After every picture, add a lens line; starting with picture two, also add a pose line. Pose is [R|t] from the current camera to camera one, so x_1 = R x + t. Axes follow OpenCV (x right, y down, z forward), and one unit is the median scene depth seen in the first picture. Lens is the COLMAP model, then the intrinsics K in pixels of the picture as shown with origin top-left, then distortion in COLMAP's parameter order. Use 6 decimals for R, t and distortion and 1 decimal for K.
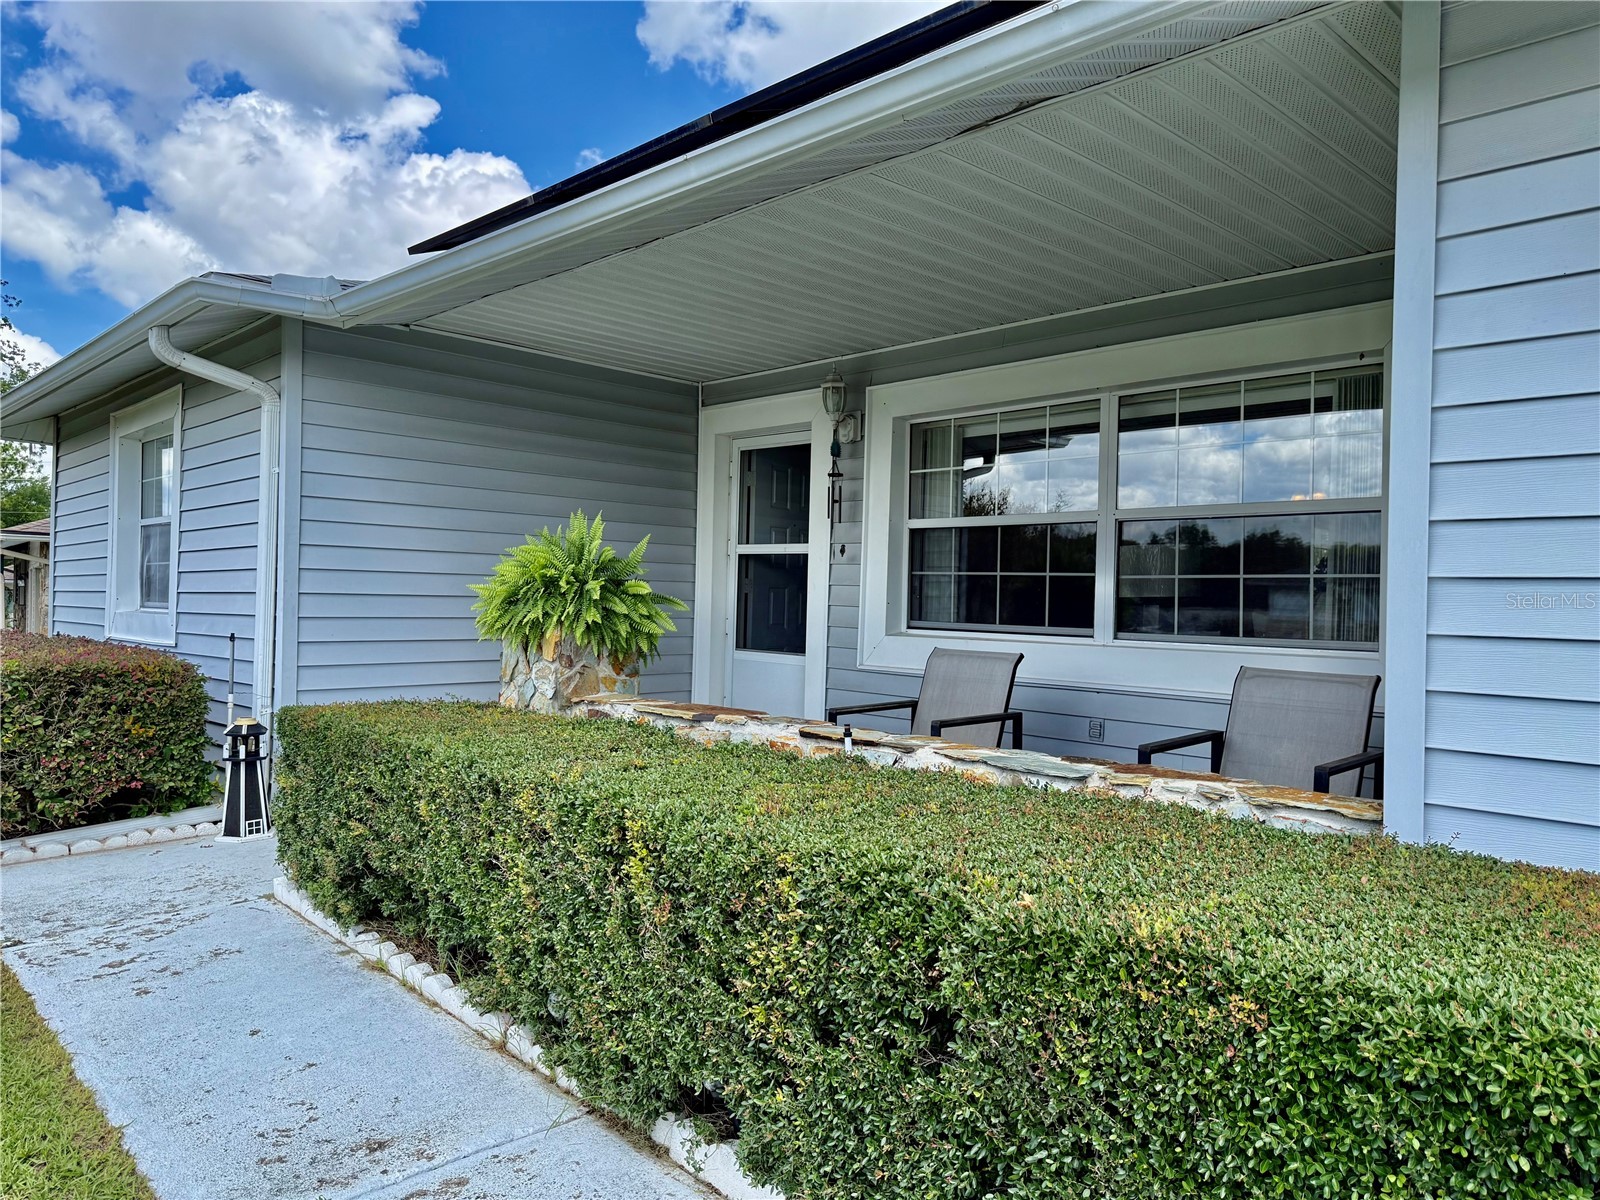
lens RADIAL K [[1123.6, 0, 797.1], [0, 1123.6, 615.6], [0, 0, 1]] dist [0.085830, -0.111011]
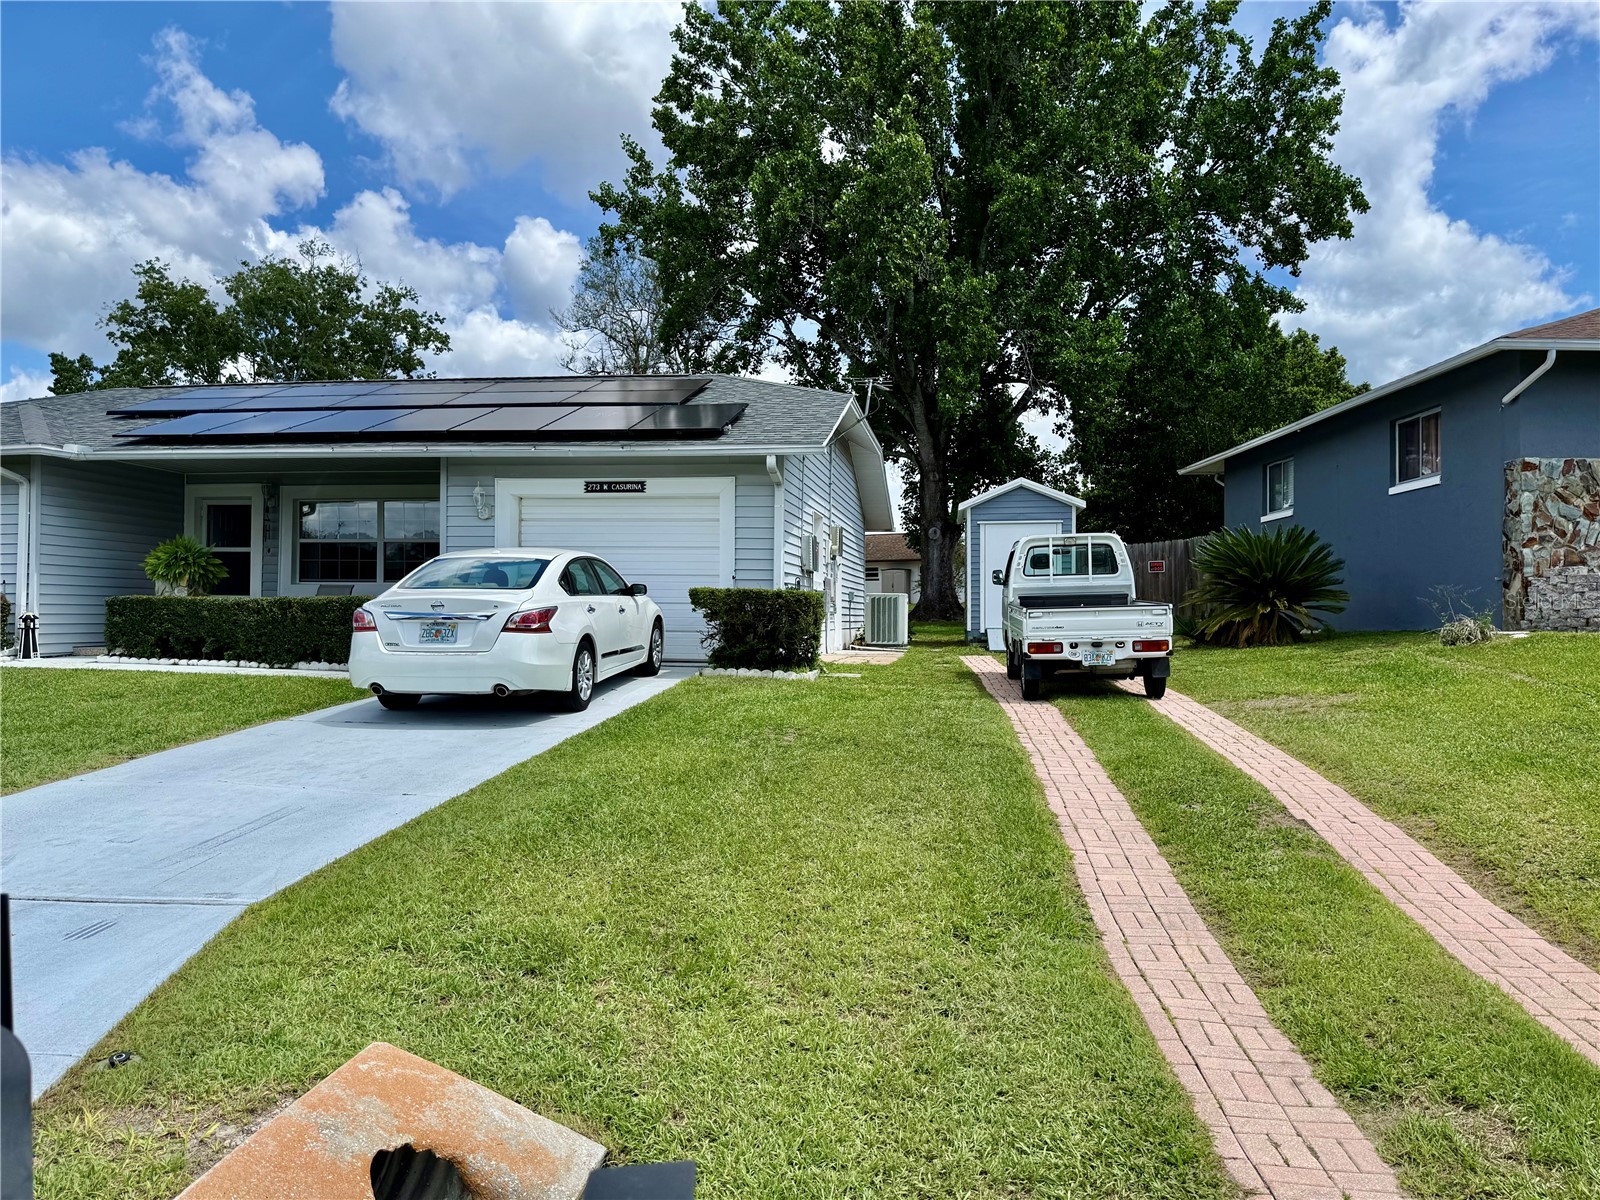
lens RADIAL K [[1123.6, 0, 808.5], [0, 1123.6, 605.1], [0, 0, 1]] dist [0.085830, -0.111011]
pose [[0.799689, -0.009078, 0.600346, -0.619768], [0.019336, 0.999756, -0.010639, 0.133884], [-0.600103, 0.020116, 0.799670, -2.053890]]
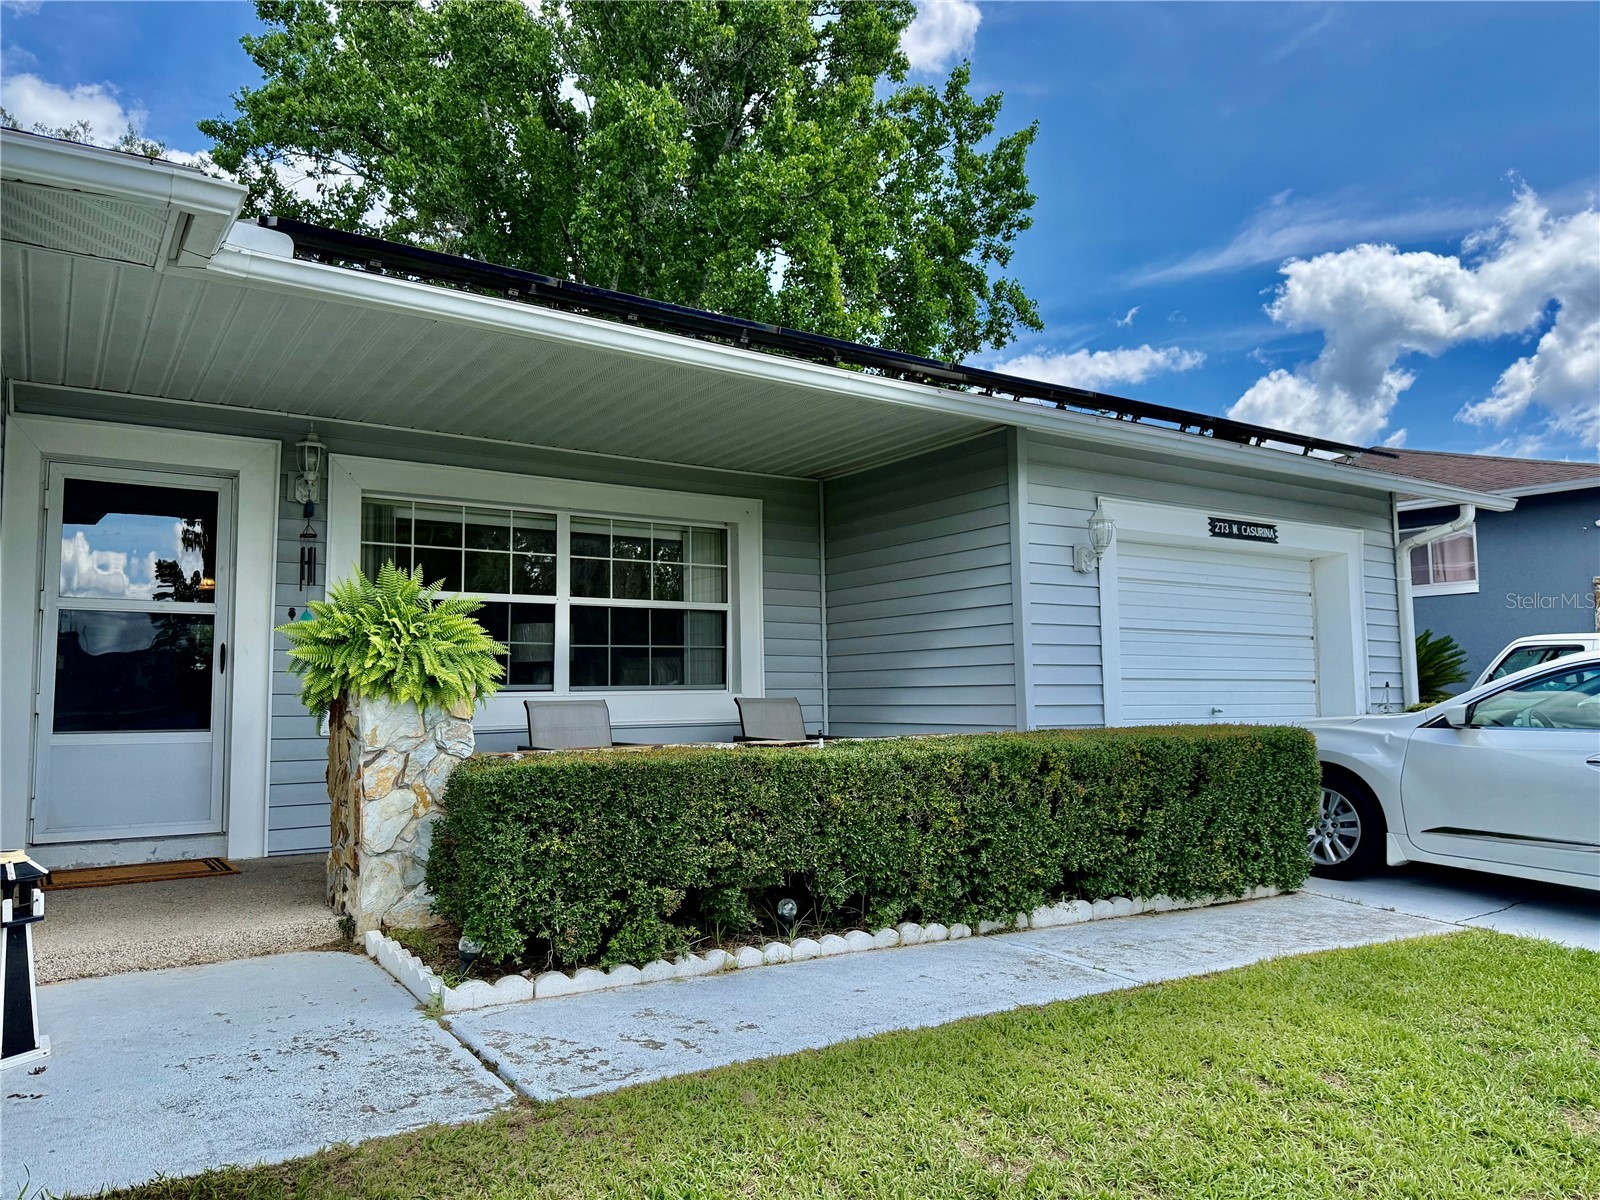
lens RADIAL K [[1123.6, 0, 778.7], [0, 1123.6, 587.4], [0, 0, 1]] dist [0.085830, -0.111011]
pose [[0.177644, 0.071286, 0.981509, -1.012228], [0.029088, 0.996557, -0.077643, 0.010769], [-0.983665, 0.042343, 0.174959, 0.494684]]
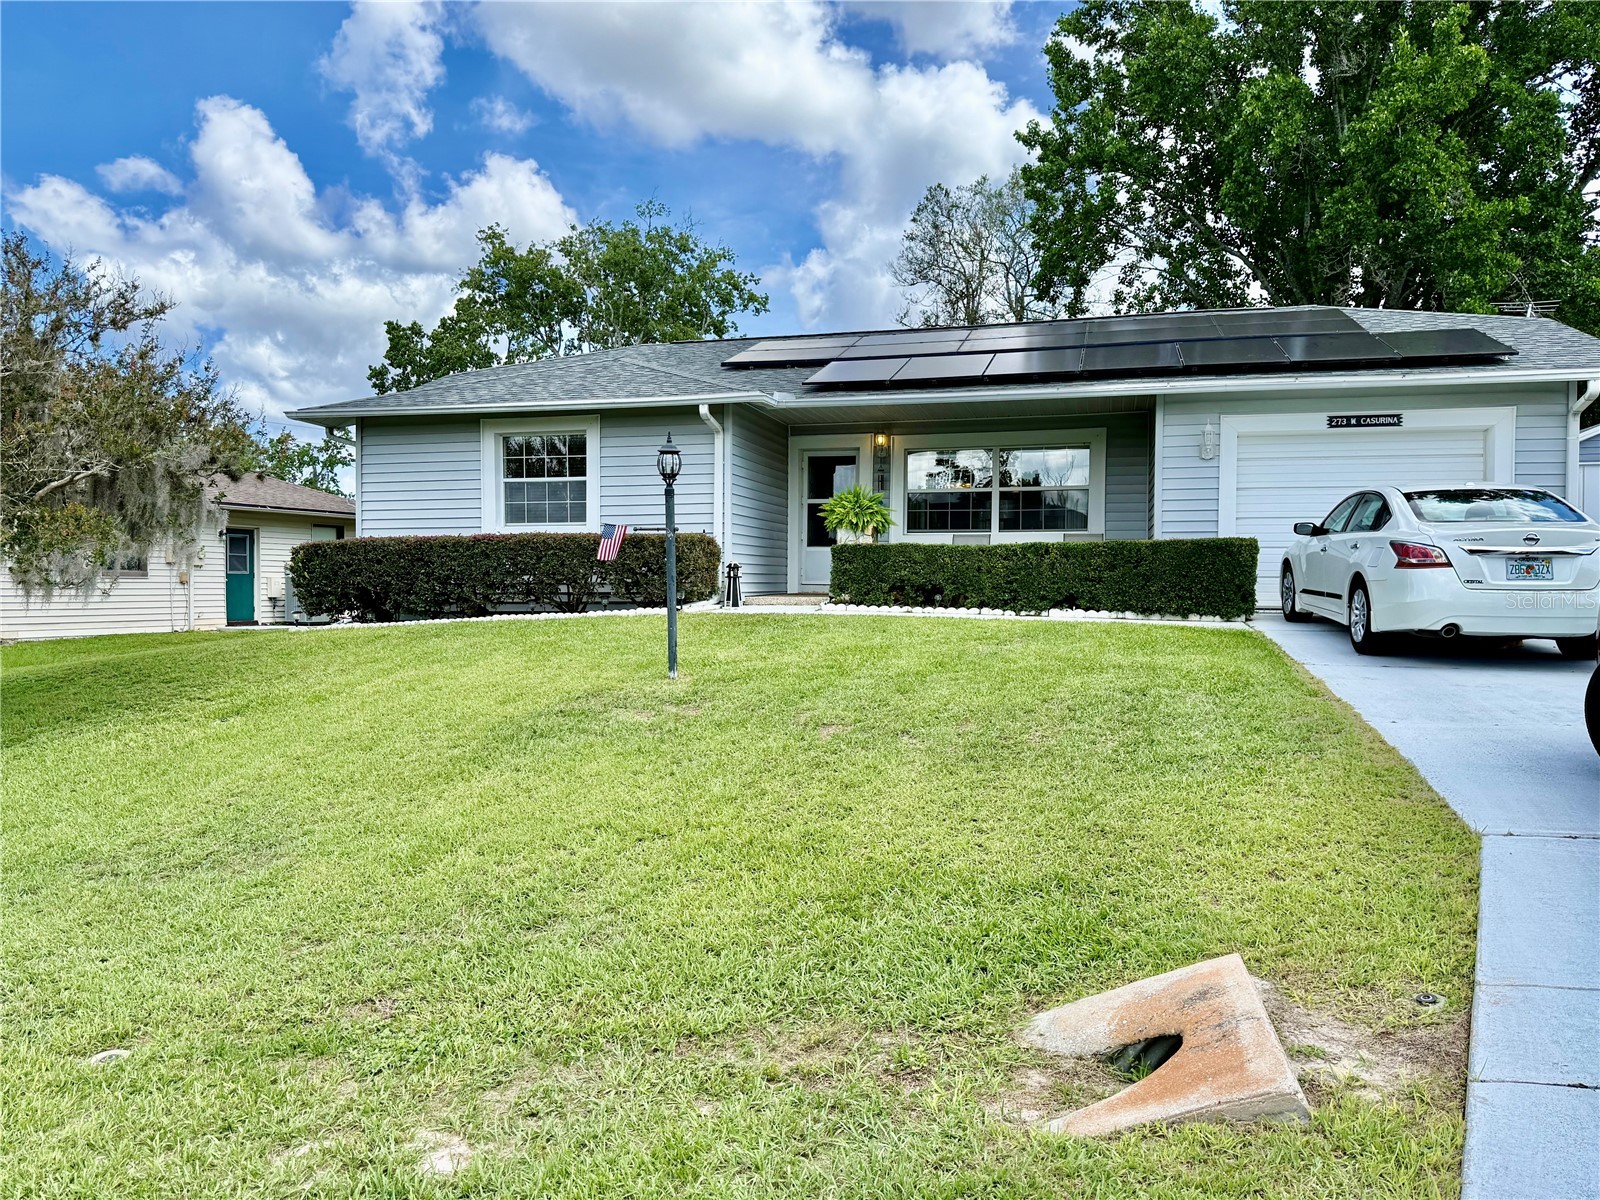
lens RADIAL K [[1123.6, 0, 816.3], [0, 1123.6, 593.2], [0, 0, 1]] dist [0.085830, -0.111011]
pose [[0.851890, -0.024496, 0.523147, -1.631234], [0.023192, 0.999690, 0.009043, 0.142715], [-0.523207, 0.004429, 0.852194, -1.219023]]
